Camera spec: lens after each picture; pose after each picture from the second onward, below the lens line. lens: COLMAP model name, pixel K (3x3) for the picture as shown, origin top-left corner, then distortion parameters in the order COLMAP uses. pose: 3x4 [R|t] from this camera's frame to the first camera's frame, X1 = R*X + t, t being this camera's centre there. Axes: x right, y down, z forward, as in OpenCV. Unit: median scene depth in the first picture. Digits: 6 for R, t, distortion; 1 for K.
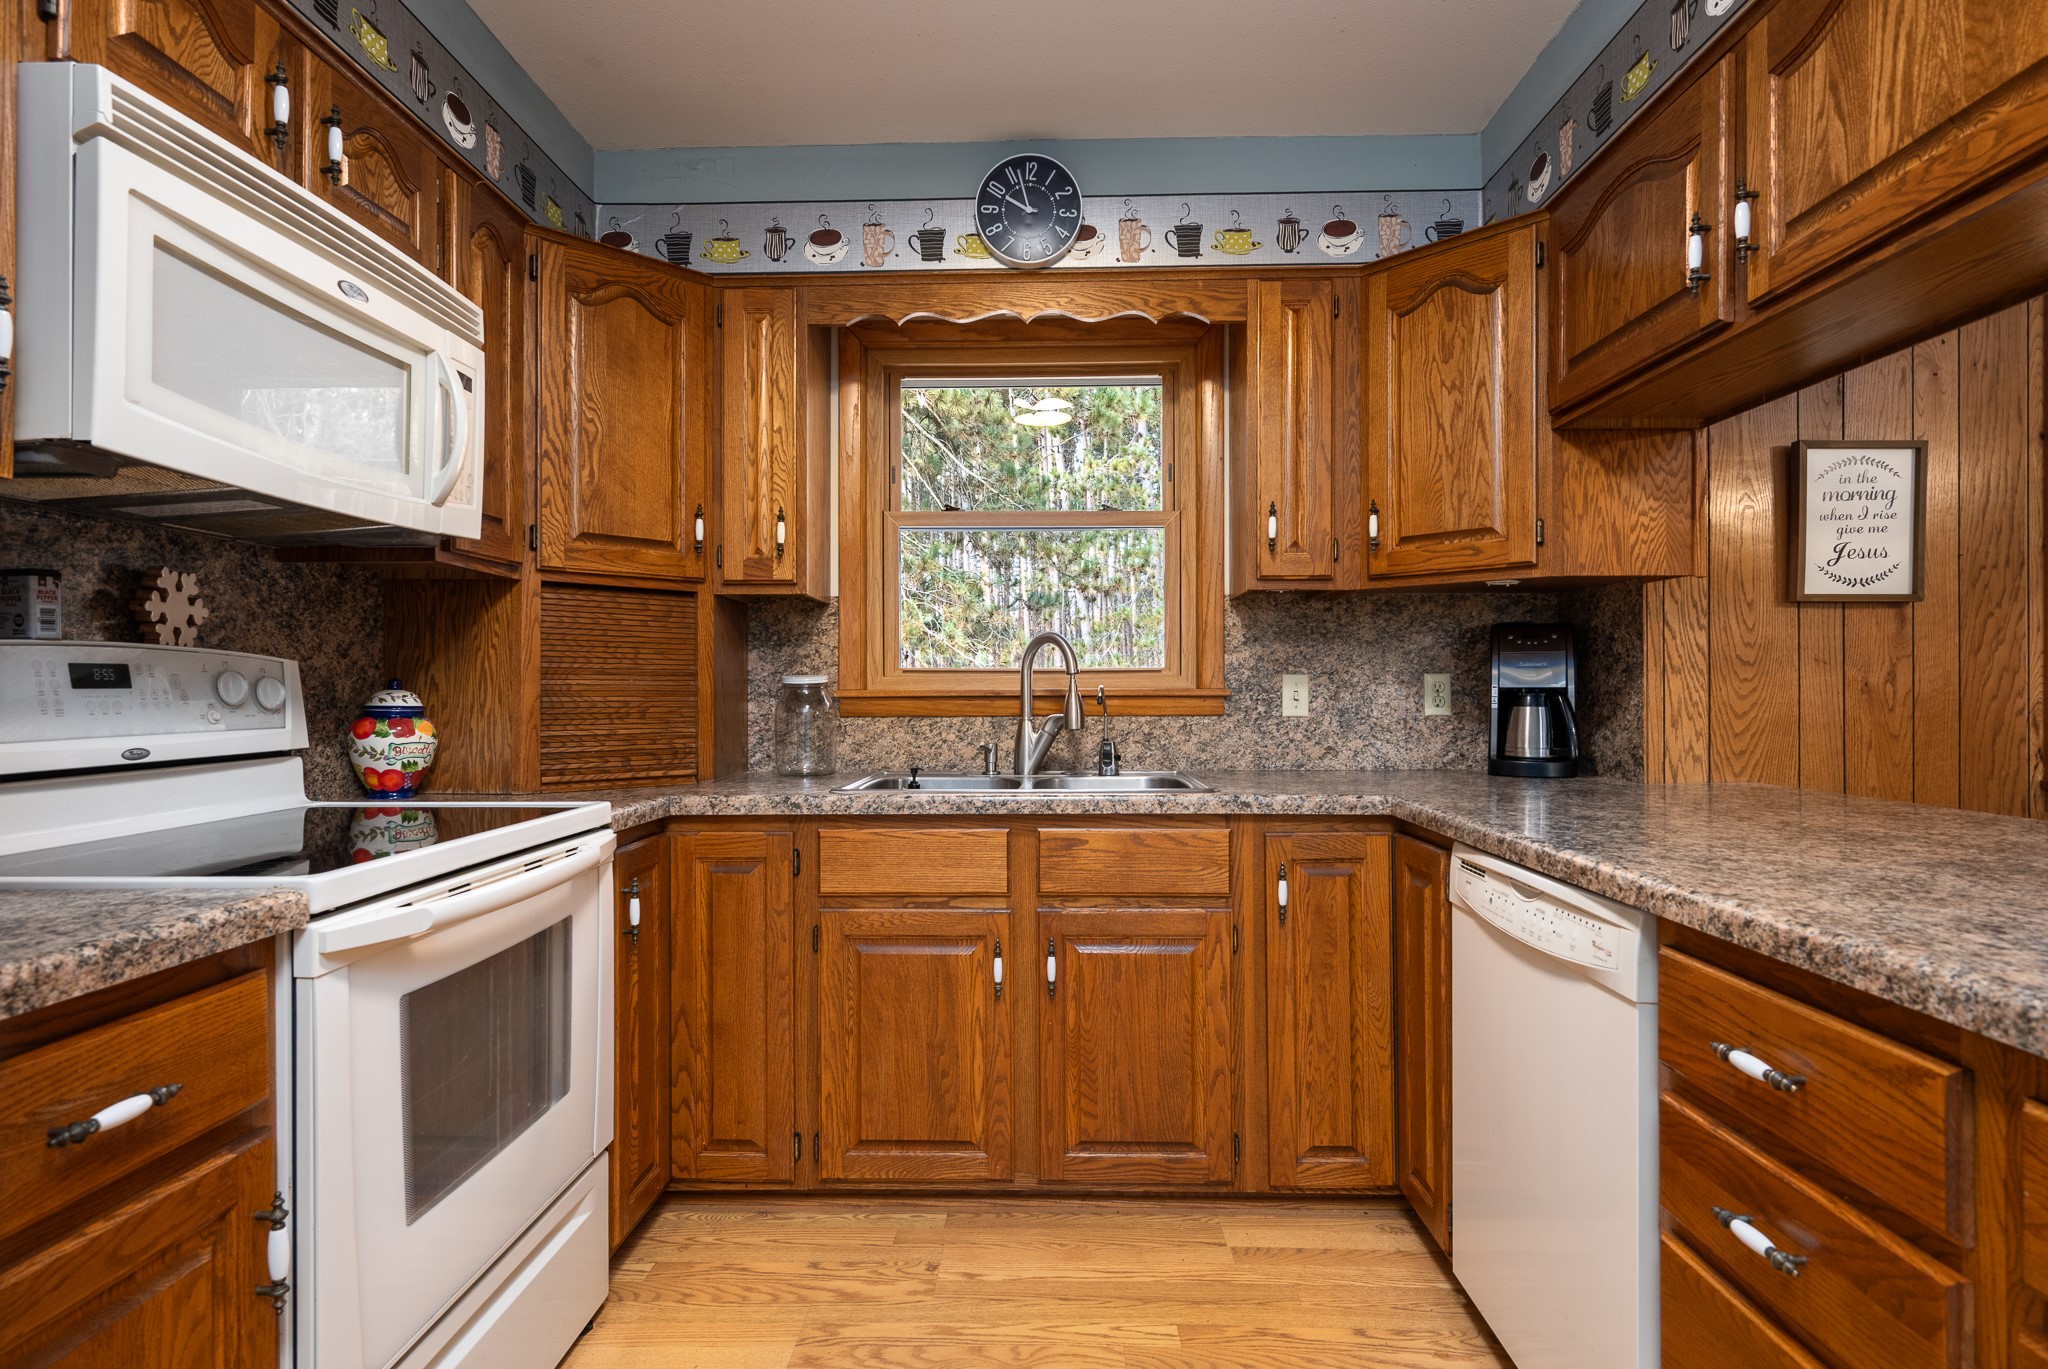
lens RADIAL K [[1035.0, 0, 1029.6], [0, 1035.0, 685.4], [0, 0, 1]] dist [-0.000665, -0.000357]
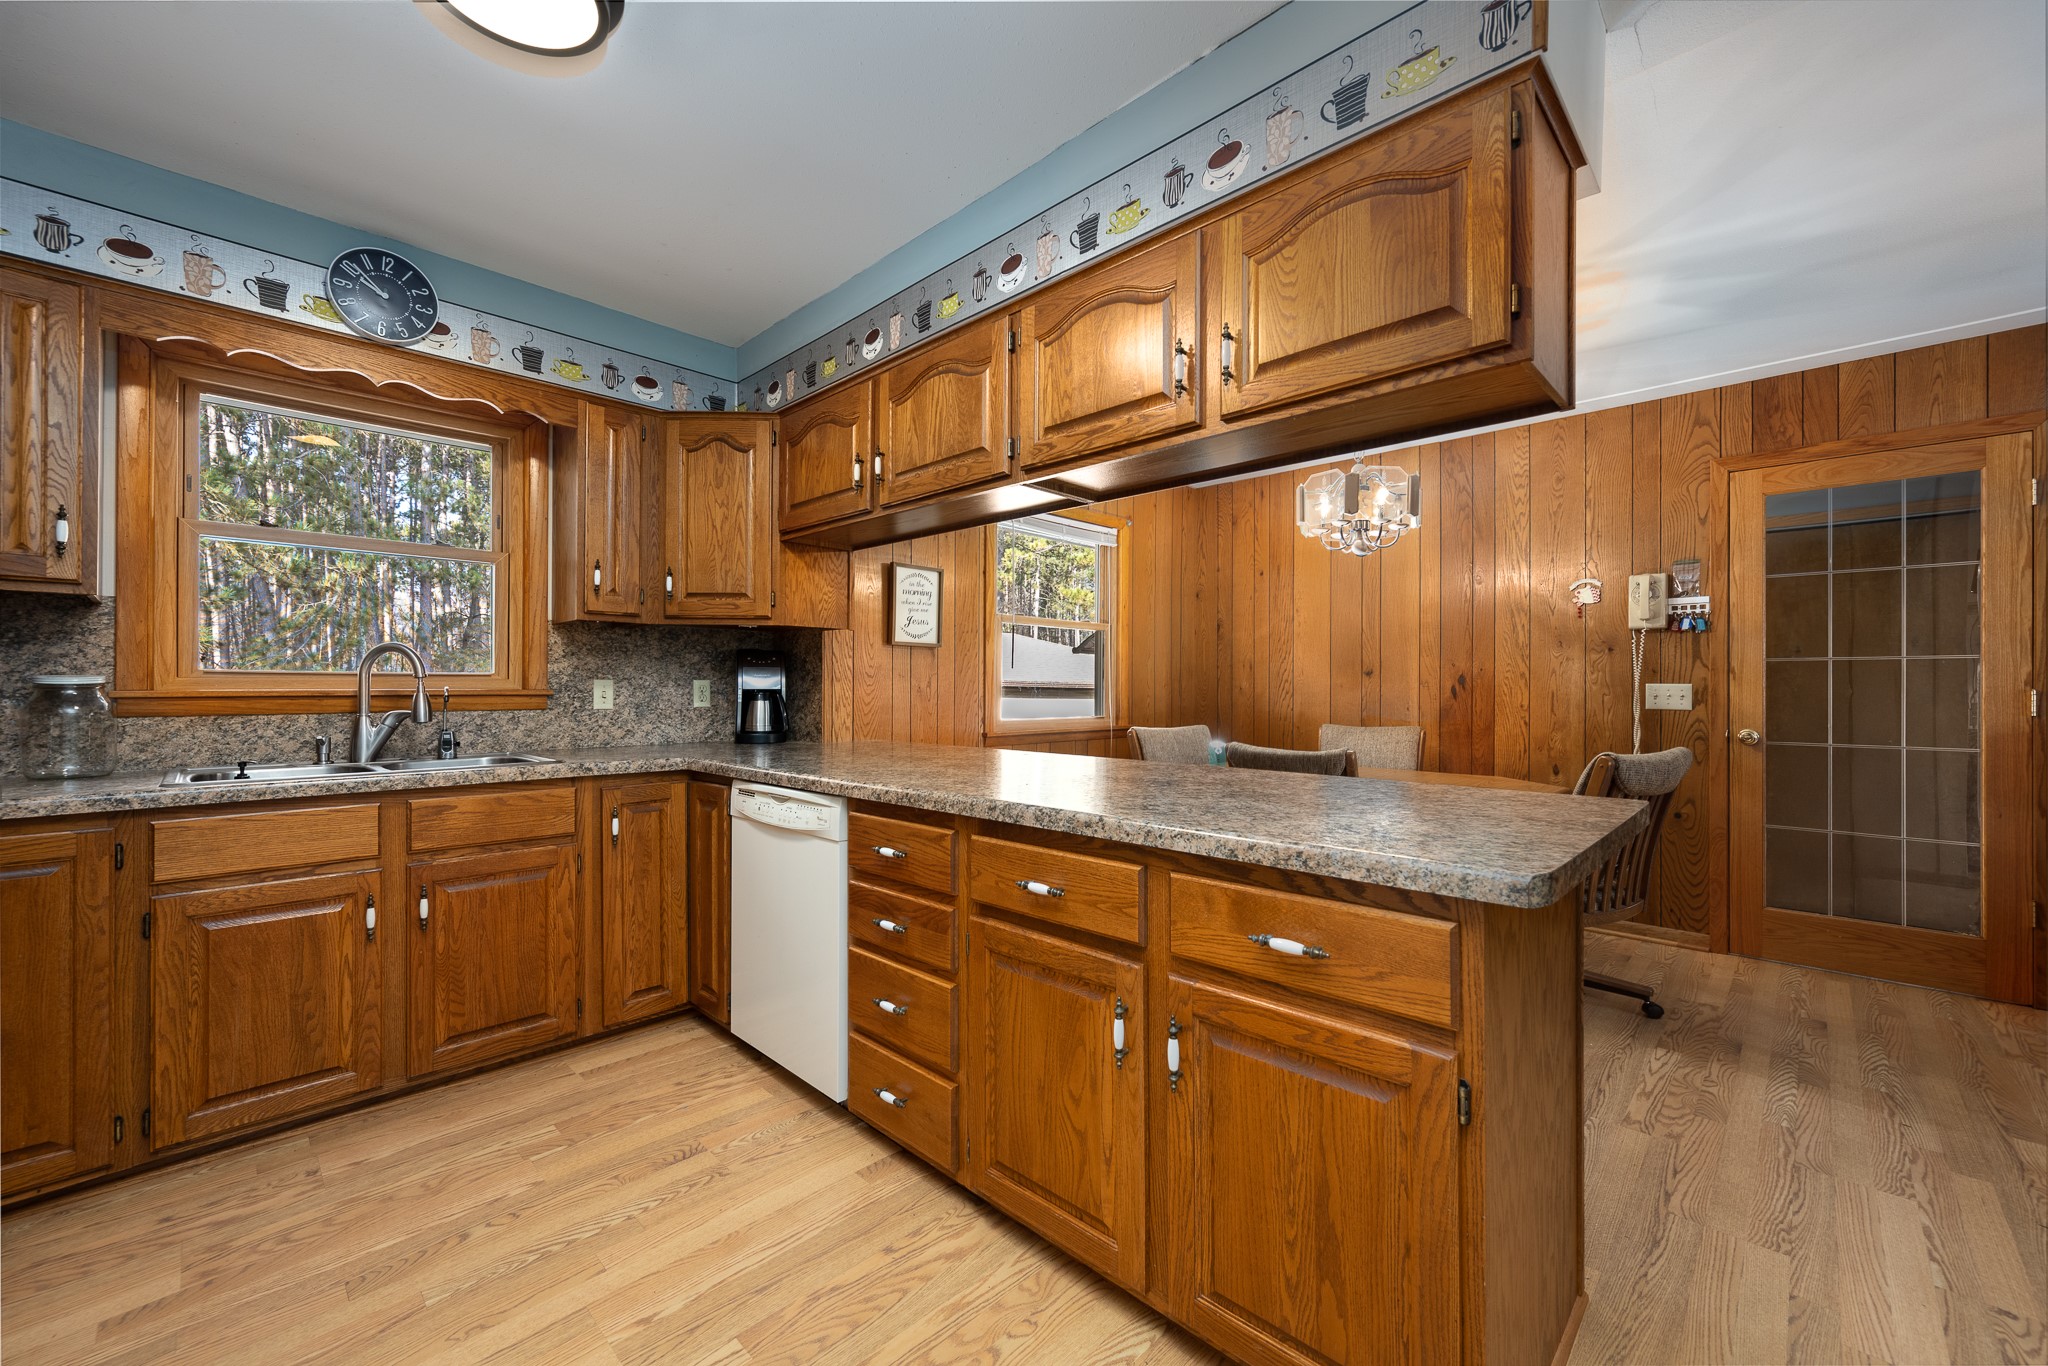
lens RADIAL K [[806.4, 0, 1030.3], [0, 806.4, 685.0], [0, 0, 1]] dist [0.000029, 0.000198]
pose [[0.676942, 0.005107, 0.736019, -0.202777], [-0.004961, 0.999985, -0.002377, -0.004095], [-0.736020, -0.002042, 0.676957, -0.222842]]
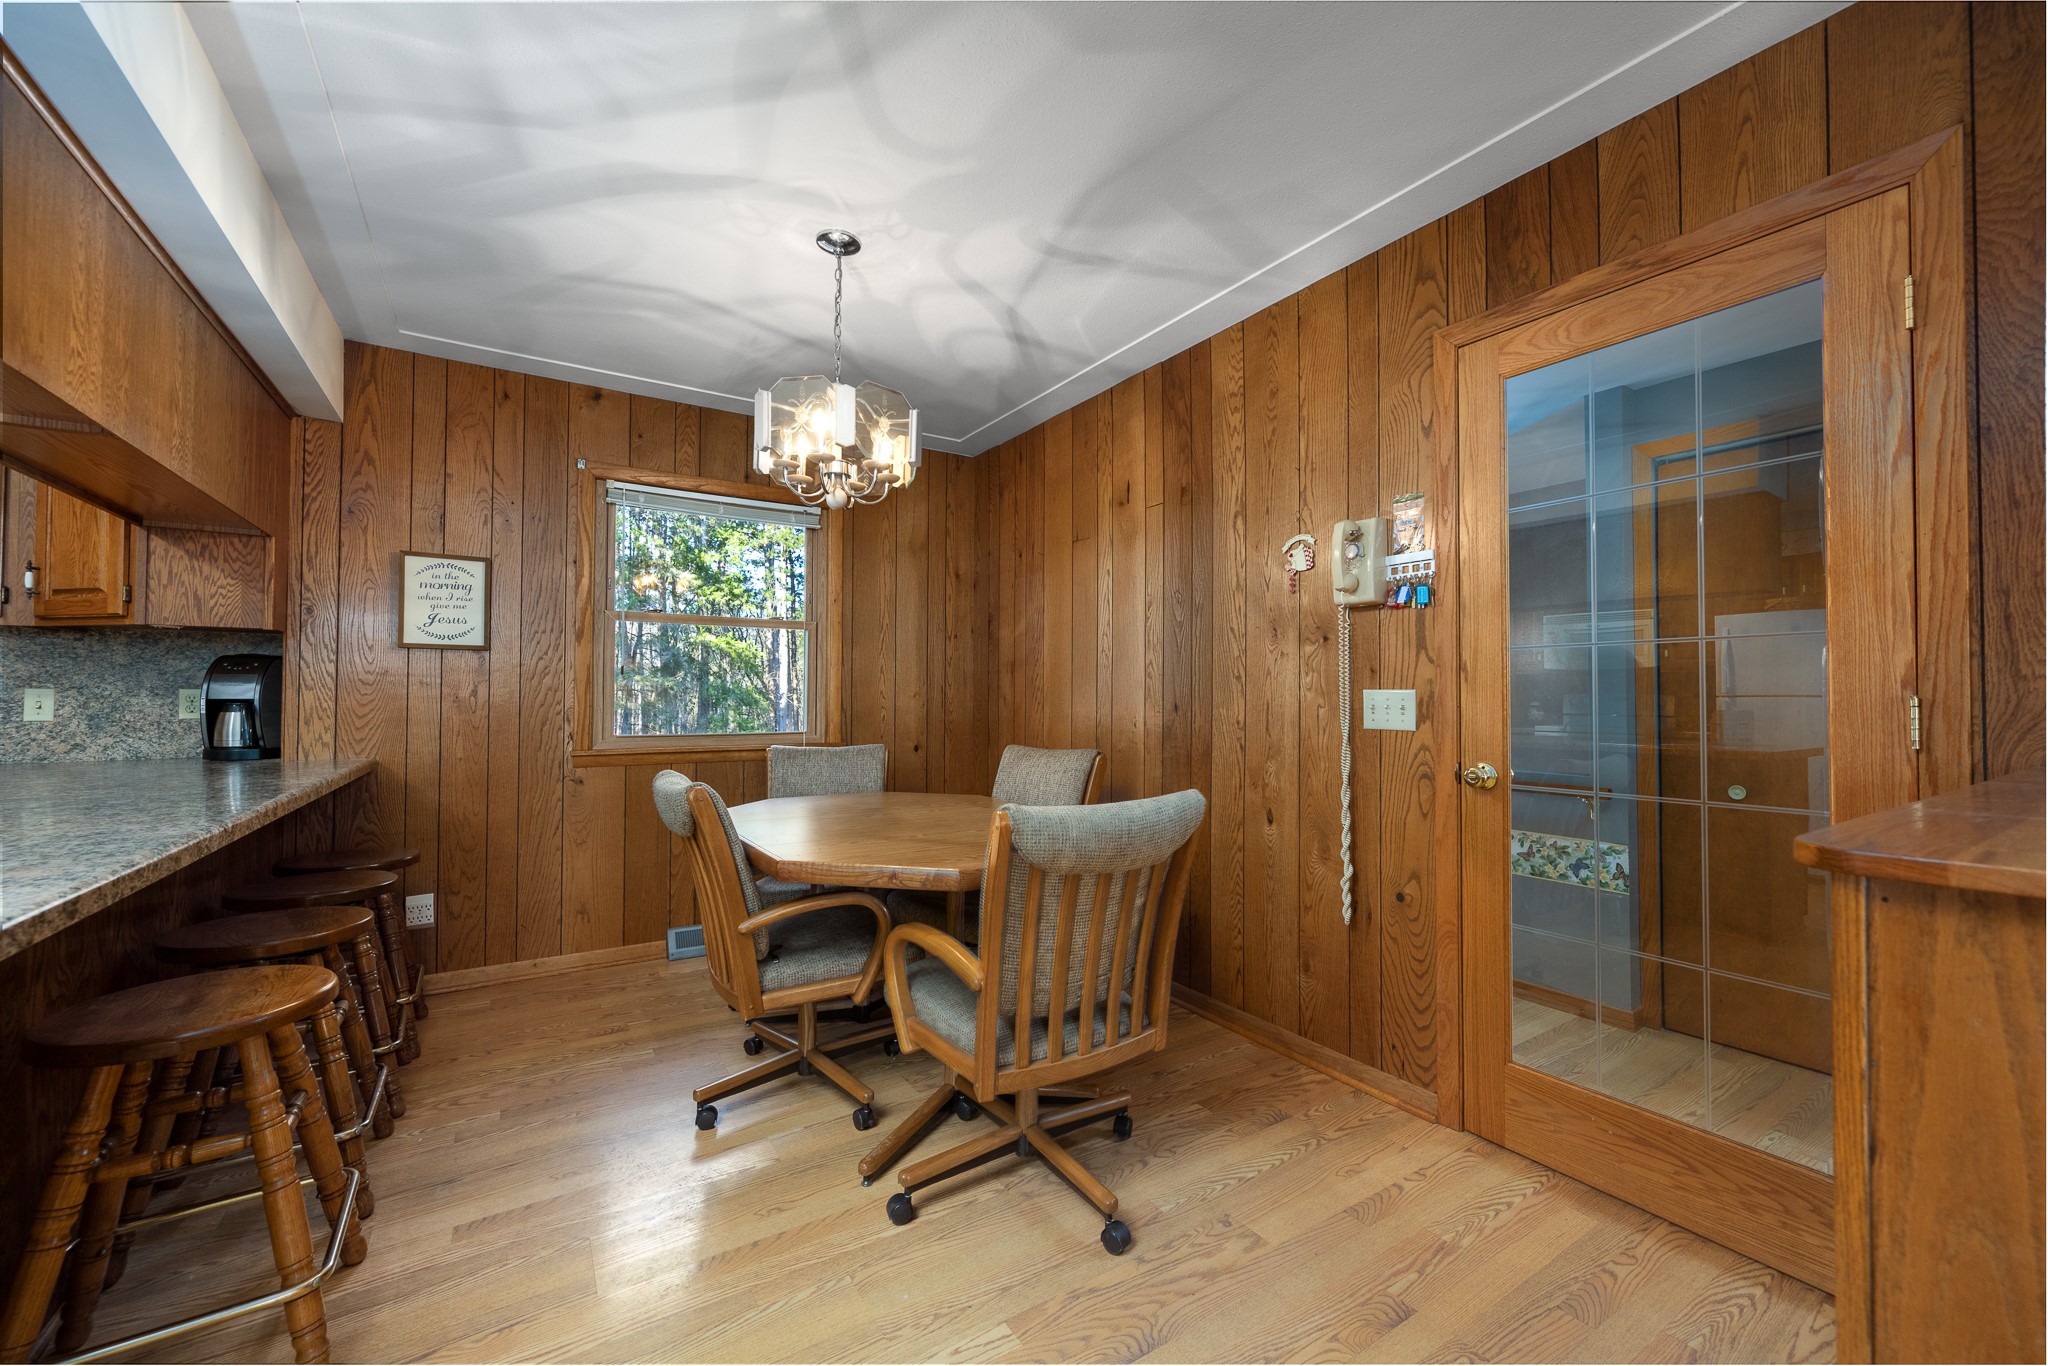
lens RADIAL K [[804.6, 0, 1024.0], [0, 804.6, 683.0], [0, 0, 1]] dist [0.000718, 0.000174]
pose [[0.826035, 0.013102, 0.563466, 0.896203], [-0.003582, 0.999832, -0.017997, -0.004608], [-0.563607, 0.012848, 0.825943, -0.664310]]
